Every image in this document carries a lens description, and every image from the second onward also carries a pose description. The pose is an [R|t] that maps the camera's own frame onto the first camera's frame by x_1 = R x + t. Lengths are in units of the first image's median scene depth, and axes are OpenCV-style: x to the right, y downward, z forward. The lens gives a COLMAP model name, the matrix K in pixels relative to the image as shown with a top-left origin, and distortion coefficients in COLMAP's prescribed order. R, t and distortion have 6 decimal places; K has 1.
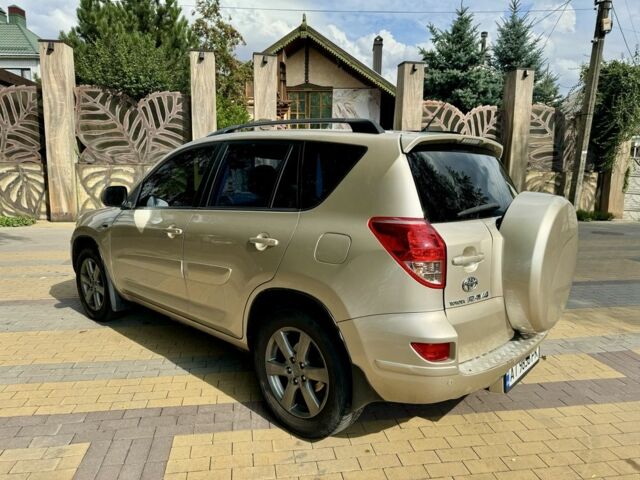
lens RADIAL K [[469.5, 0, 320.0], [0, 469.5, 240.0], [0, 0, 1]] dist [0.037375, -0.054394]
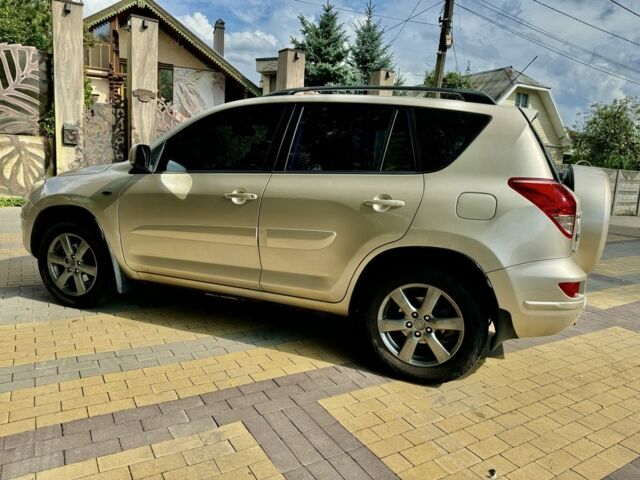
lens RADIAL K [[469.5, 0, 320.0], [0, 469.5, 240.0], [0, 0, 1]] dist [0.037375, -0.054394]
pose [[0.920744, -0.017932, 0.389756, -0.433861], [0.010202, 0.999708, 0.021894, 0.039480], [-0.390035, -0.016183, 0.920658, 0.068916]]
